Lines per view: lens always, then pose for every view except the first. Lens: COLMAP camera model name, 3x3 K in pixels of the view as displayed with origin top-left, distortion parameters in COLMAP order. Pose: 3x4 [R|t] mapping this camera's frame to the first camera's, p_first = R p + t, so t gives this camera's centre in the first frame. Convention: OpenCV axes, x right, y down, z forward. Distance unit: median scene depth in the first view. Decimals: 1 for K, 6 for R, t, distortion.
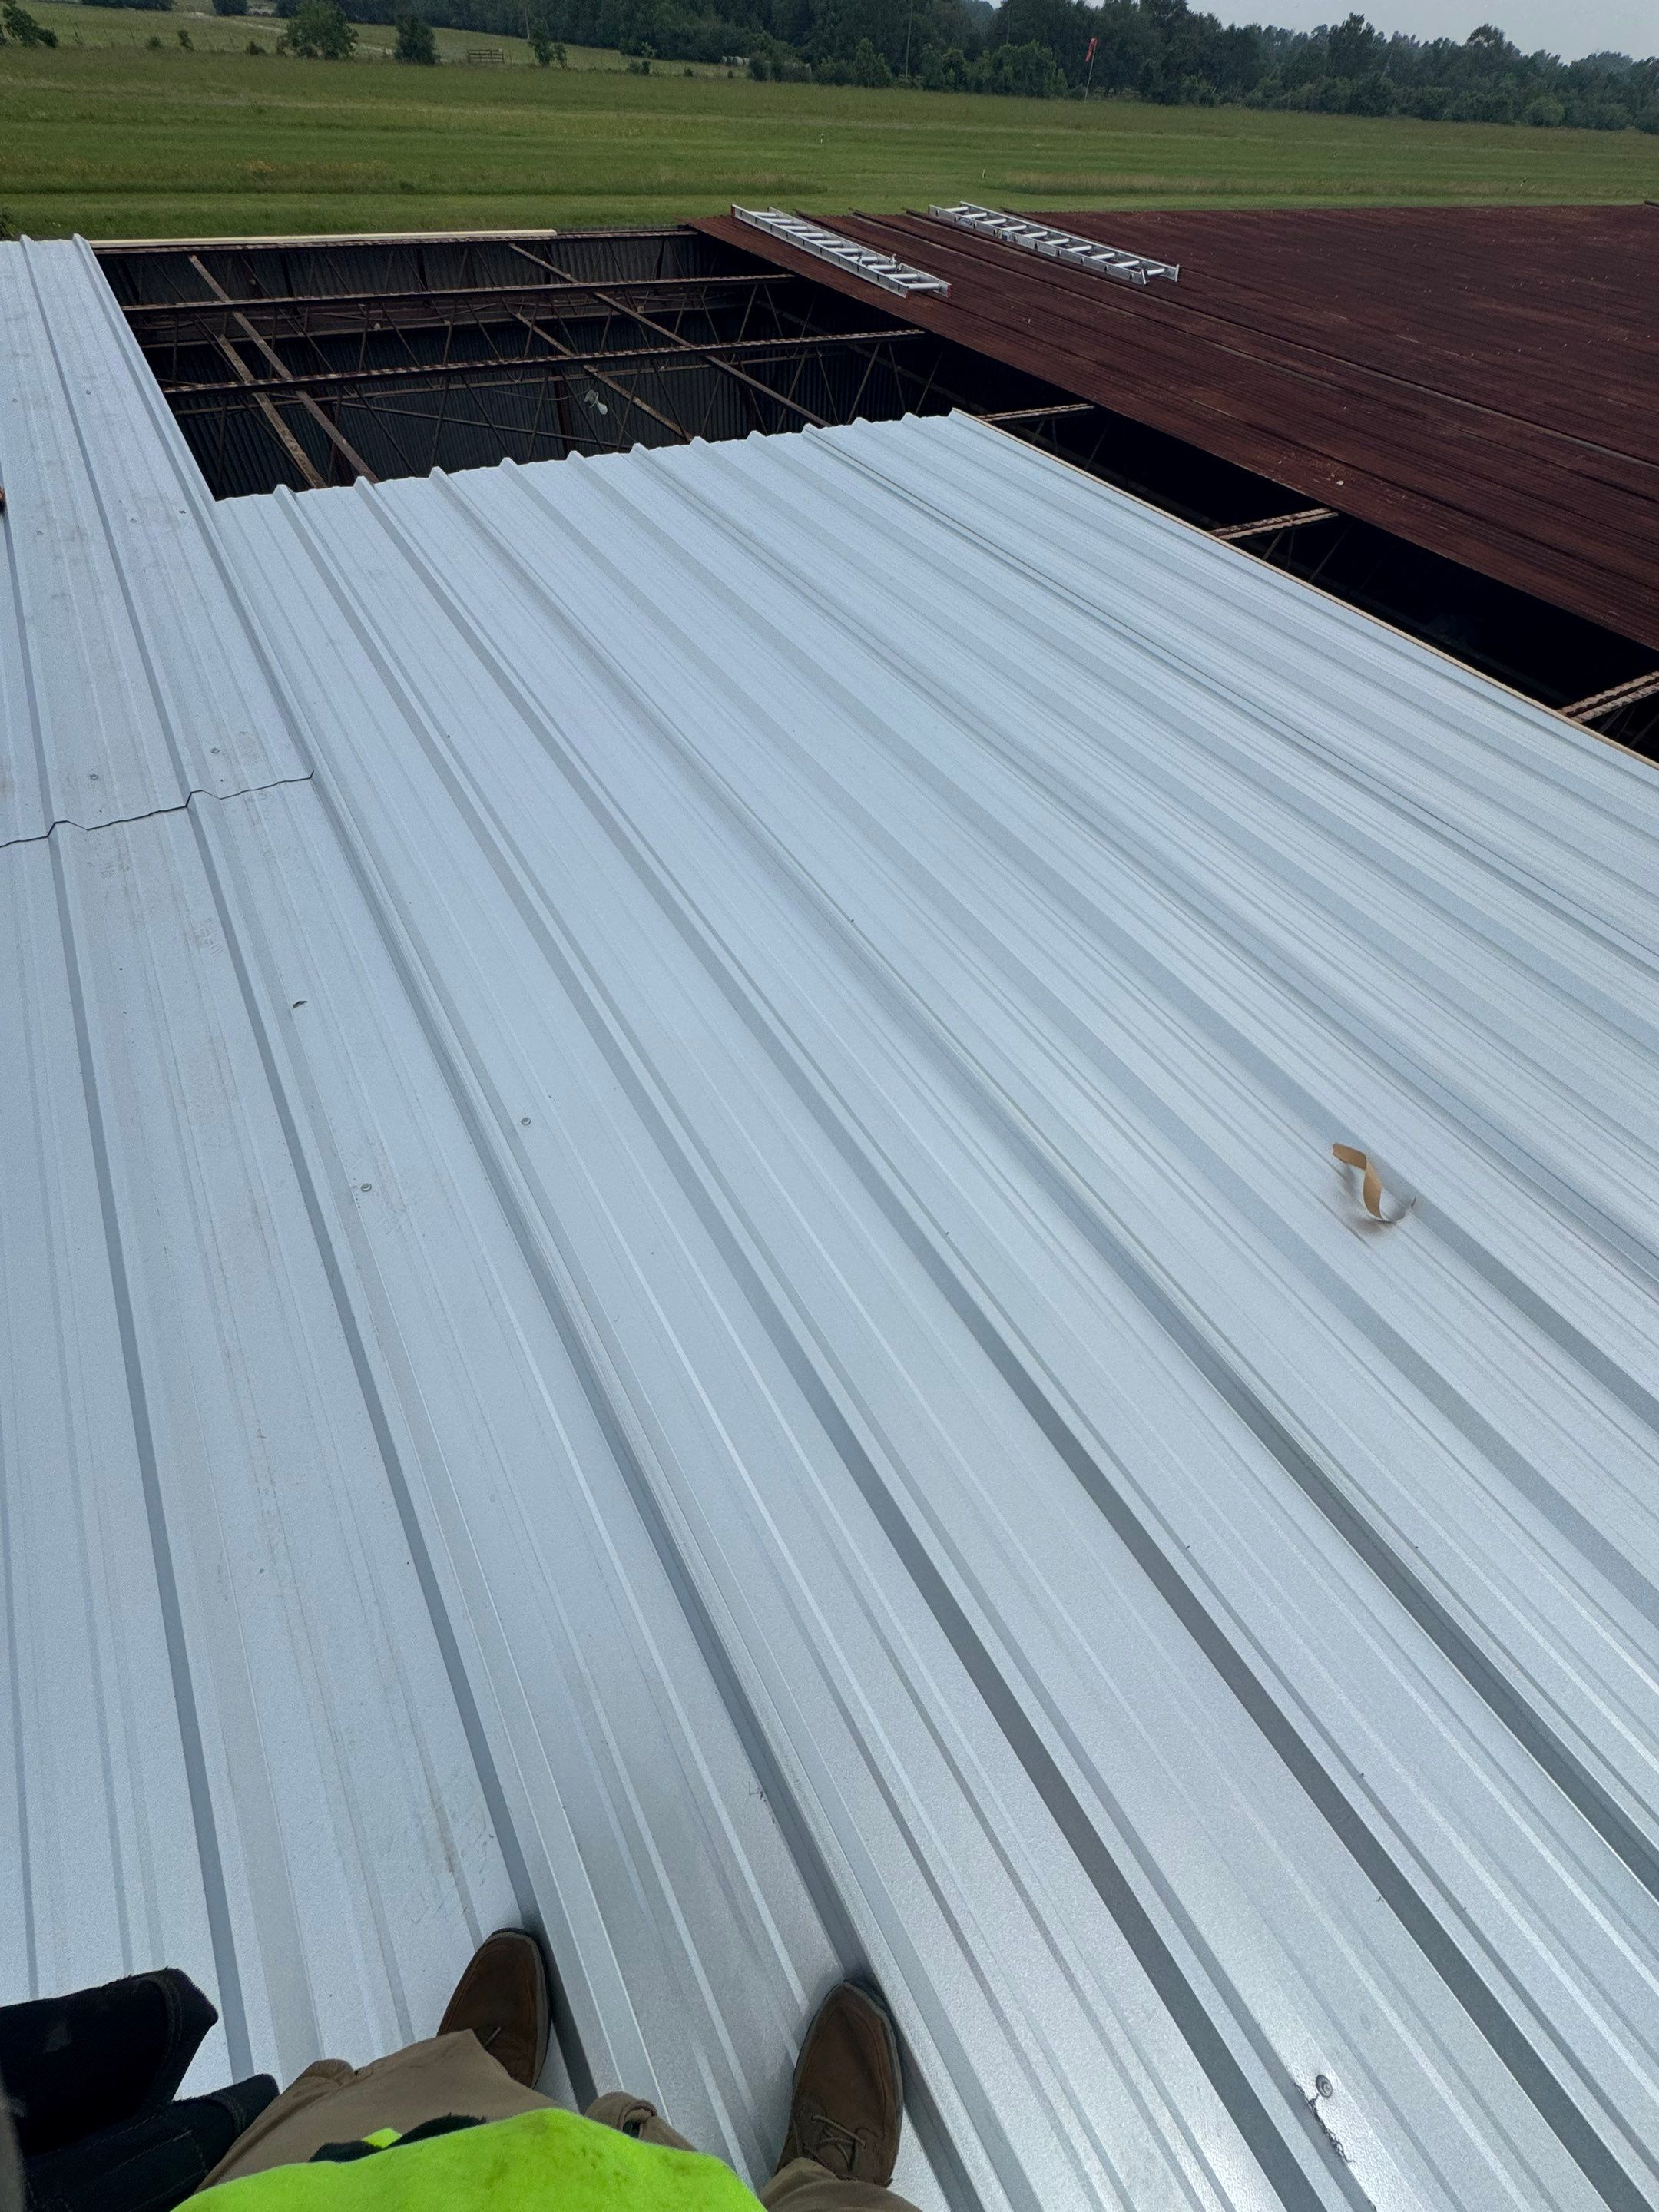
lens RADIAL K [[879.0, 0, 822.8], [0, 879.0, 1103.3], [0, 0, 1]] dist [-0.005968, -0.000057]
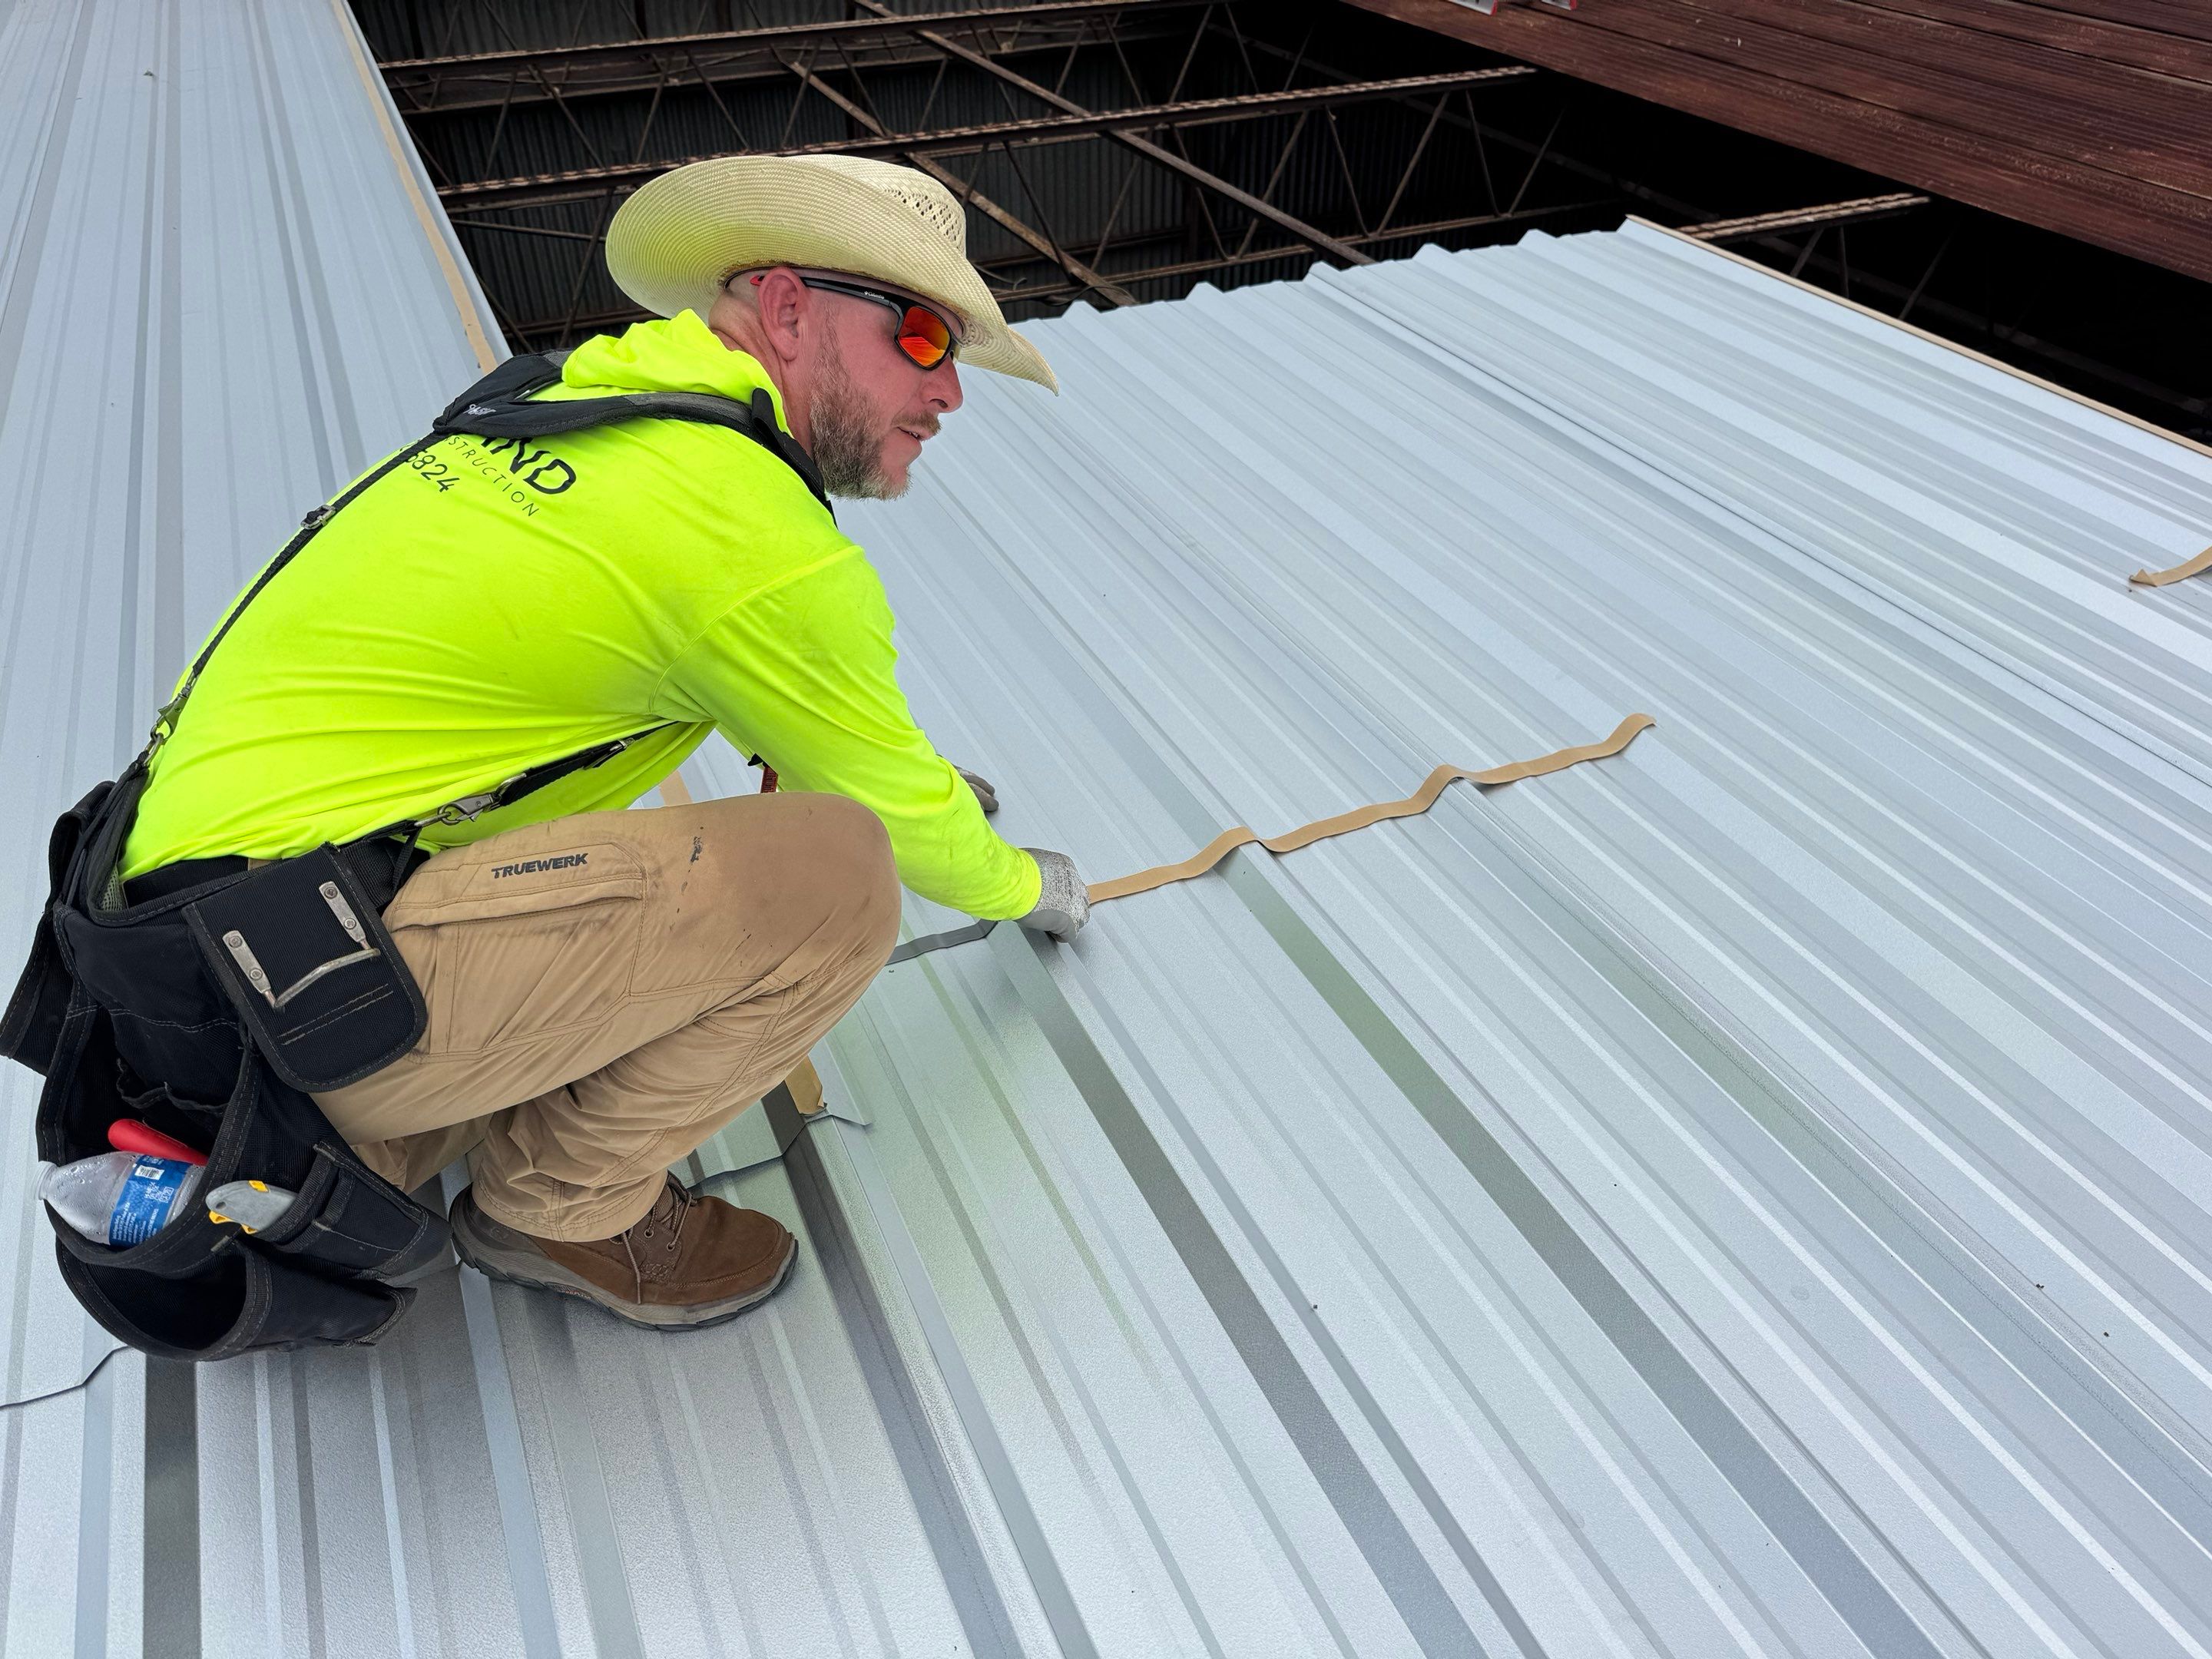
lens RADIAL K [[1571.1, 0, 1101.0], [0, 1571.1, 833.1], [0, 0, 1]] dist [-0.002630, -0.012043]
pose [[0.992615, 0.017885, -0.119983, -0.017887], [-0.048026, 0.966196, -0.253296, -0.184763], [0.111397, 0.257187, 0.959919, 0.184172]]
